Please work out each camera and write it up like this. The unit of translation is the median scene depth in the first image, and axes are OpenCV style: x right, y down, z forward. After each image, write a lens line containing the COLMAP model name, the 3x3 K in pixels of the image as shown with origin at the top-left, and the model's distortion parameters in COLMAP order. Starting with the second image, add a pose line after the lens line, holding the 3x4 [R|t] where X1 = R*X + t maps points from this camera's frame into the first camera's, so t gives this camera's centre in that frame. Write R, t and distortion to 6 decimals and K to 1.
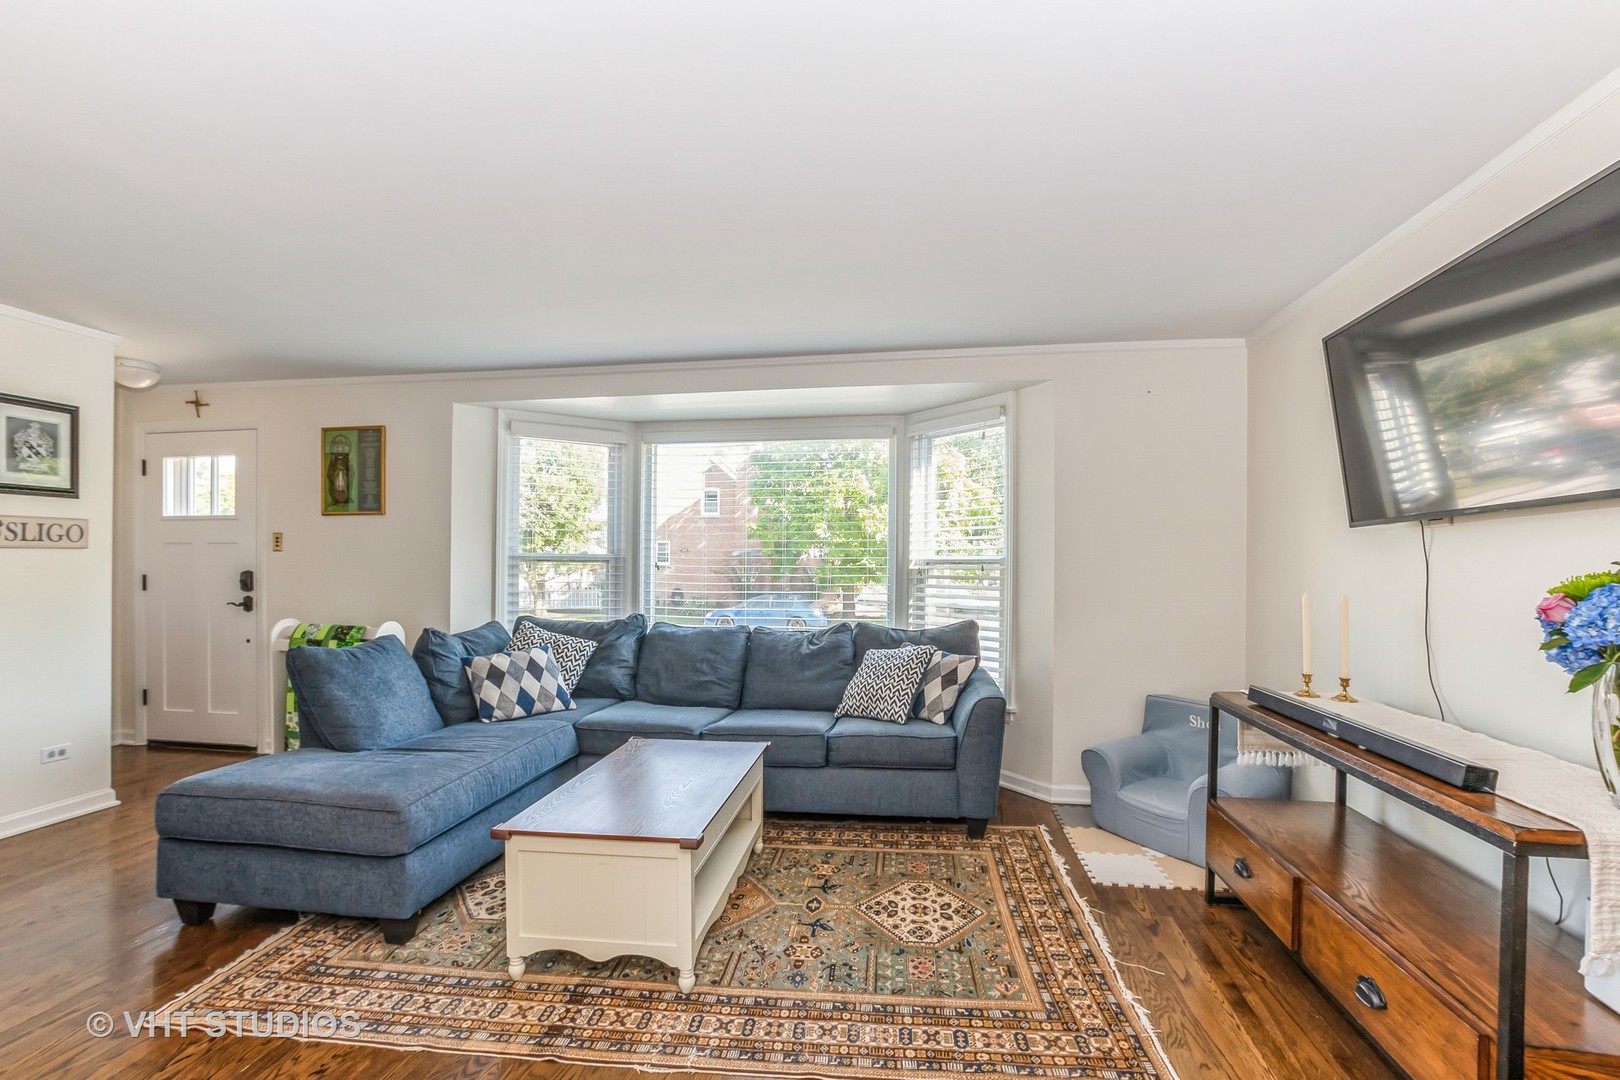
lens RADIAL K [[725.6, 0, 820.5], [0, 725.6, 568.3], [0, 0, 1]] dist [-0.016645, 0.001714]
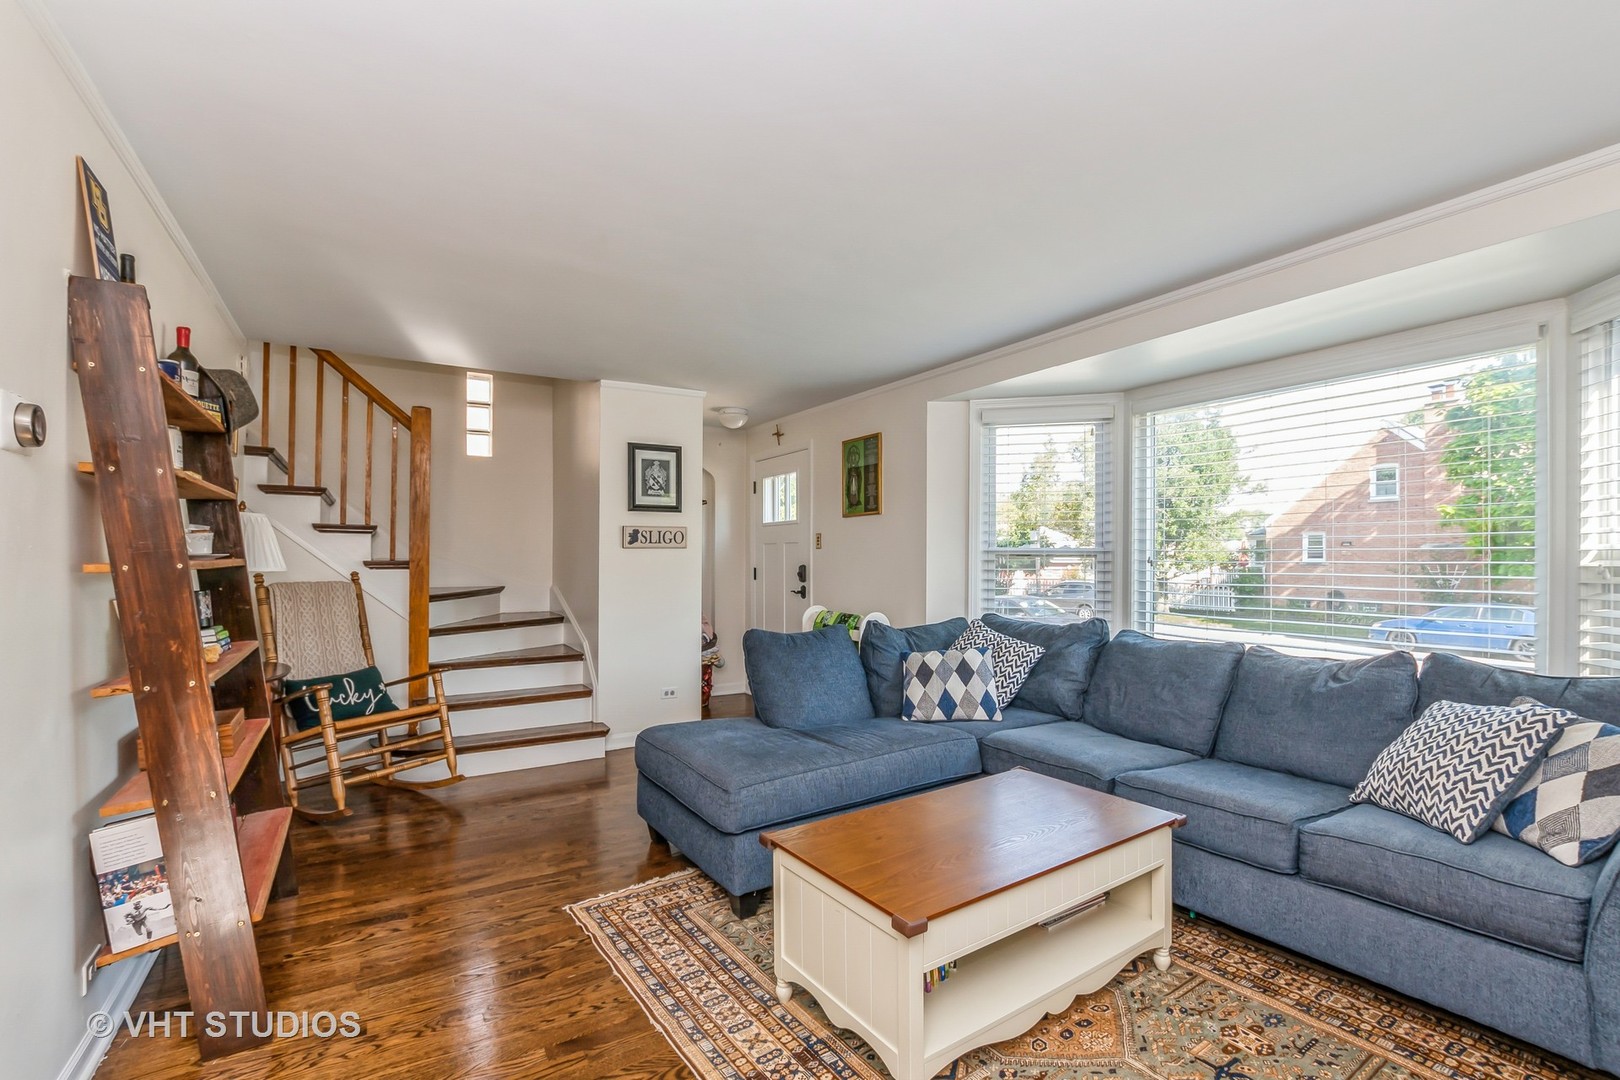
lens RADIAL K [[725.6, 0, 811.7], [0, 725.6, 556.6], [0, 0, 1]] dist [-0.016645, 0.001714]
pose [[0.661691, -0.004728, -0.749762, 0.185342], [-0.005020, 0.999930, -0.010736, 0.002686], [0.749760, 0.010867, 0.661621, 0.245570]]
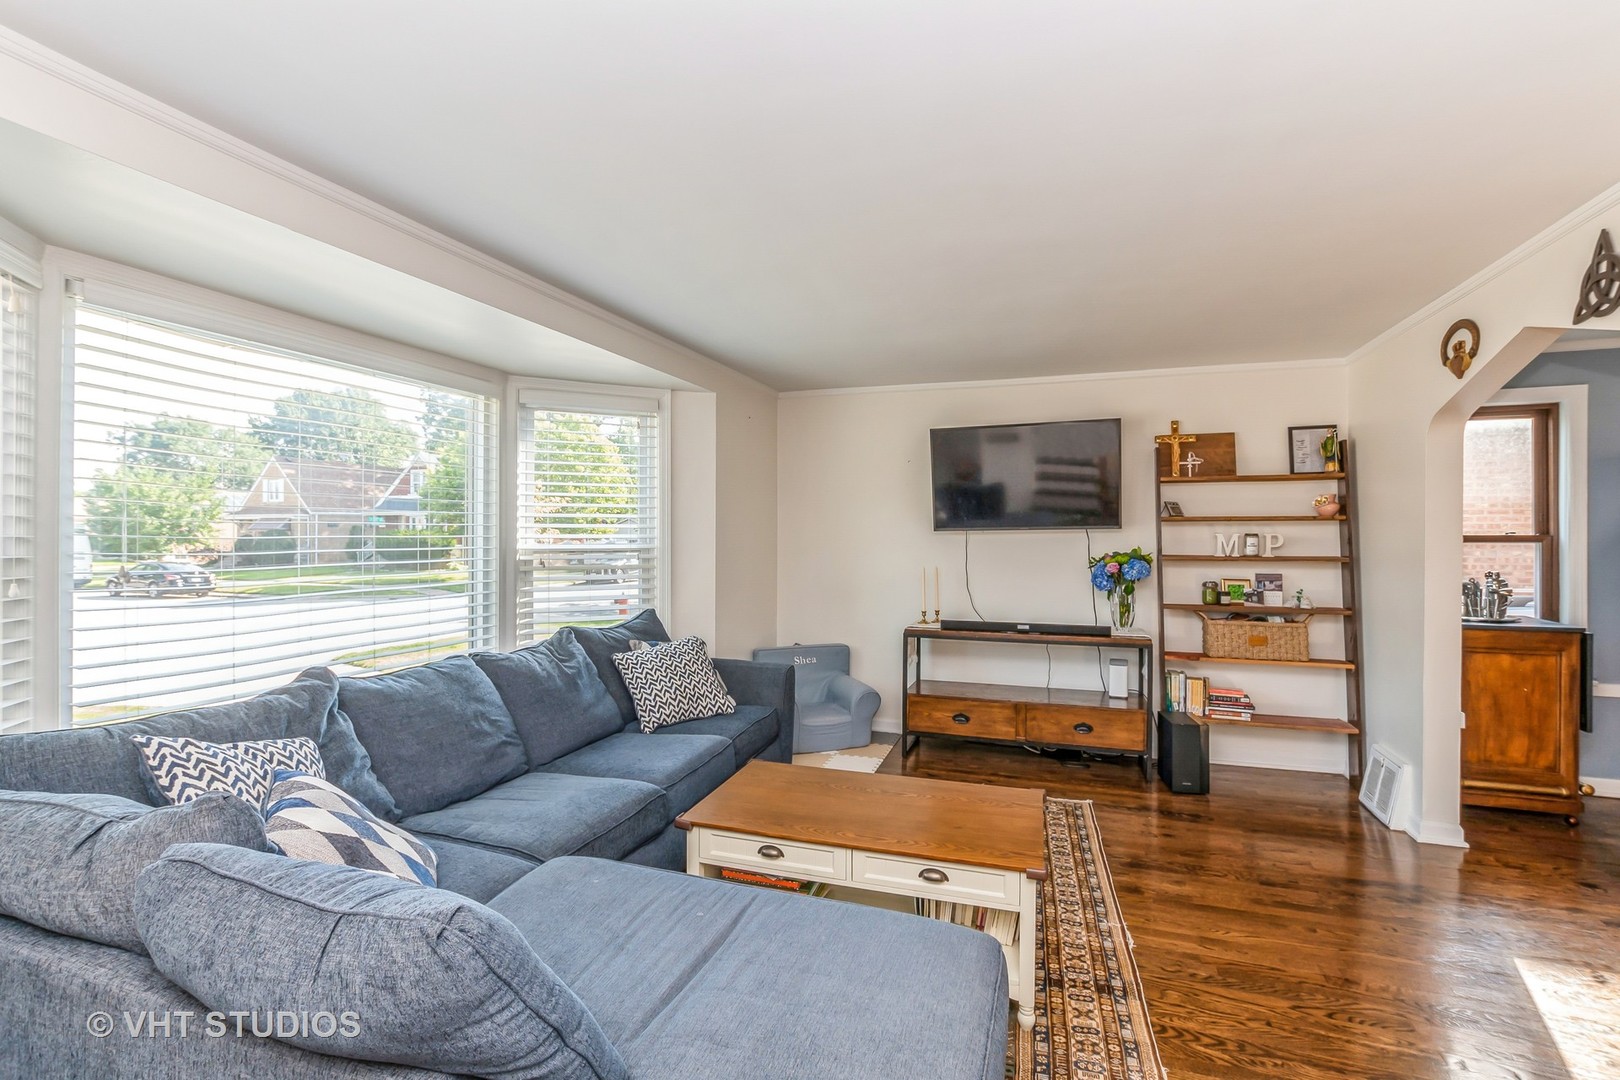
lens RADIAL K [[725.6, 0, 820.9], [0, 725.6, 530.1], [0, 0, 1]] dist [-0.016645, 0.001714]
pose [[0.162810, 0.000964, 0.986657, -0.835916], [0.004050, 0.999990, -0.001646, -0.040336], [-0.986649, 0.004264, 0.162805, 0.674314]]
